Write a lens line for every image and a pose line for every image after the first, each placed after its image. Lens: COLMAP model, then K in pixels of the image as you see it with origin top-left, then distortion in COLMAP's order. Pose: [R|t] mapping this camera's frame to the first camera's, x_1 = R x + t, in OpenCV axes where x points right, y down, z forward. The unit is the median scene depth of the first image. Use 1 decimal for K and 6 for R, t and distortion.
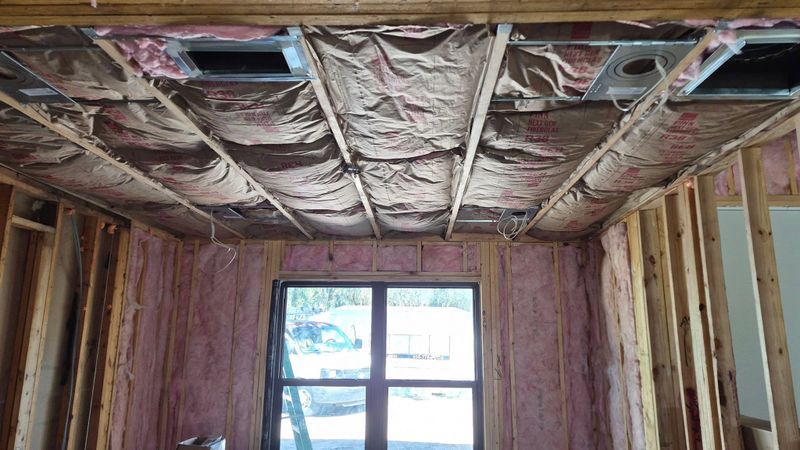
lens RADIAL K [[541.9, 0, 397.7], [0, 541.9, 226.8], [0, 0, 1]] dist [0.082716, -0.088295]
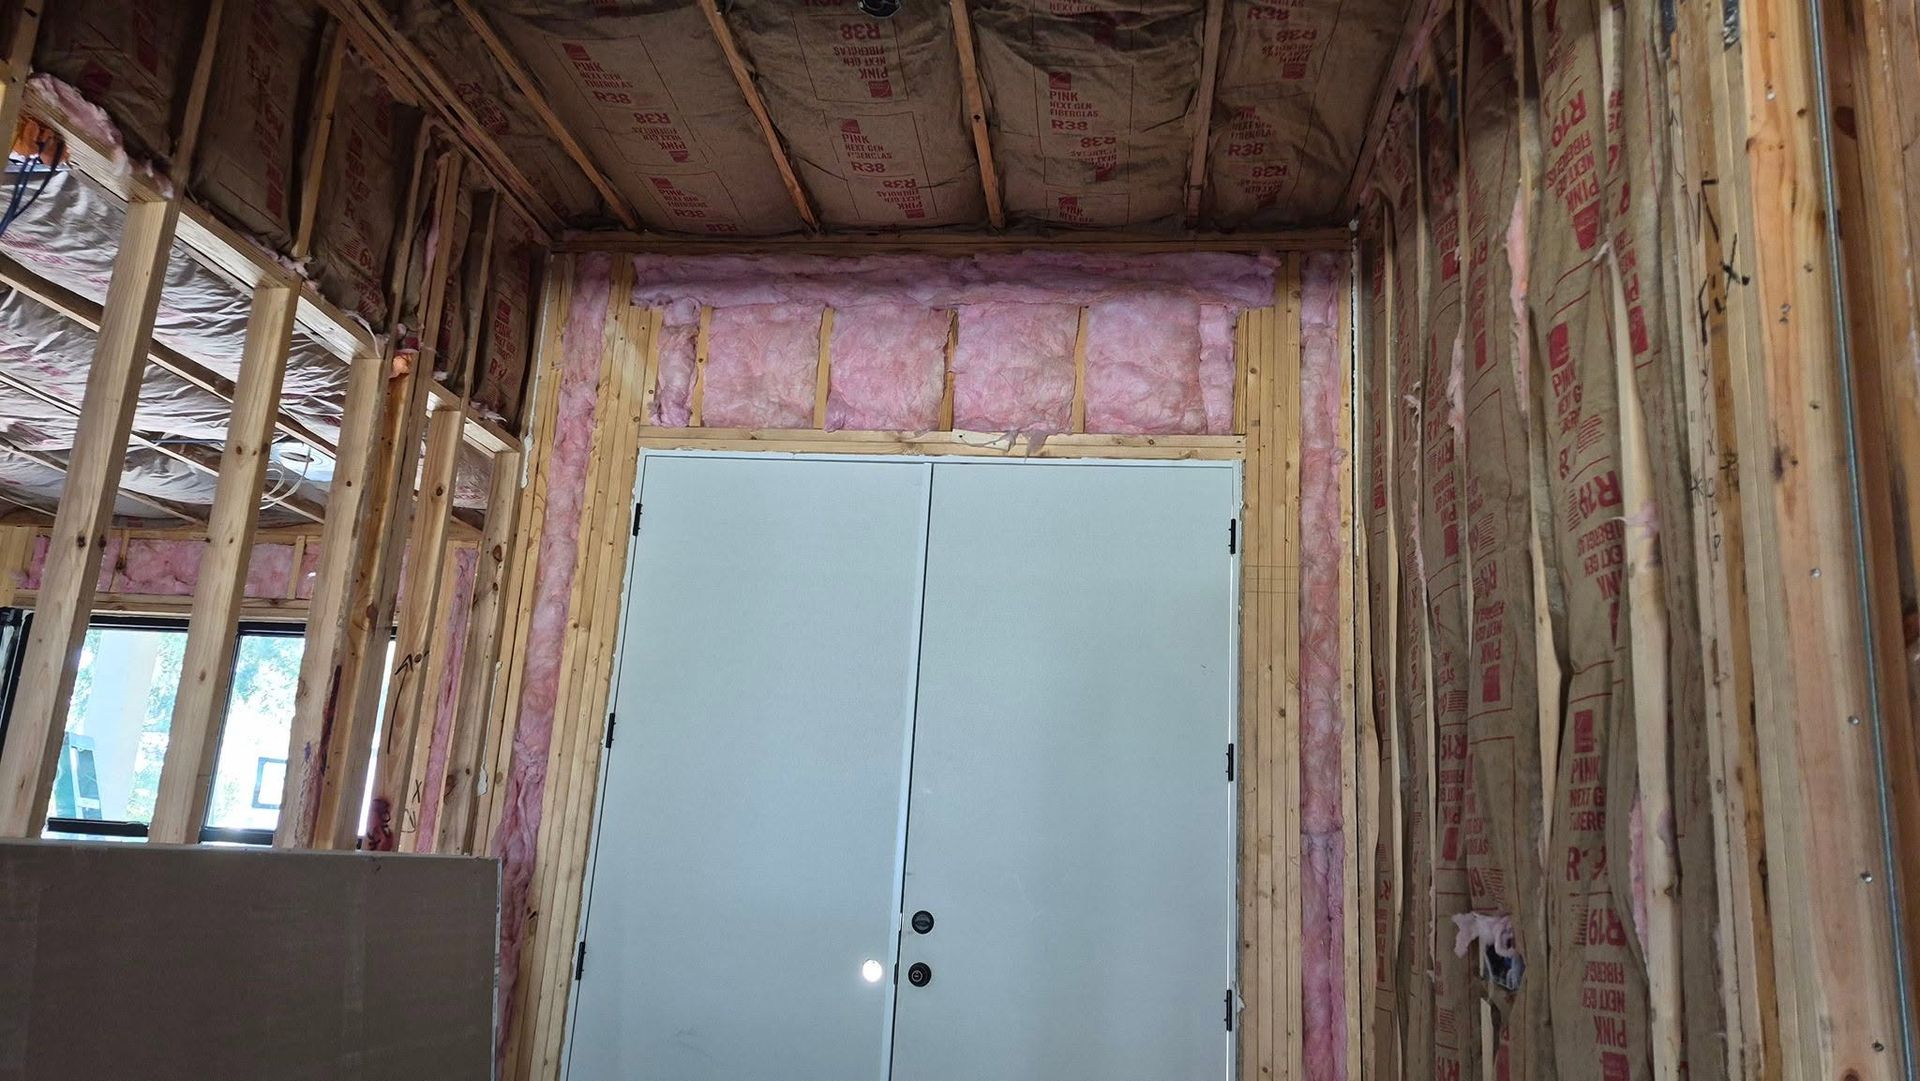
lens RADIAL K [[1300.5, 0, 954.4], [0, 1300.5, 544.9], [0, 0, 1]] dist [0.082716, -0.088295]
pose [[0.995578, 0.027331, -0.089875, 0.700216], [-0.030737, 0.998852, -0.036733, 0.059593], [0.088768, 0.039333, 0.995275, -0.075454]]
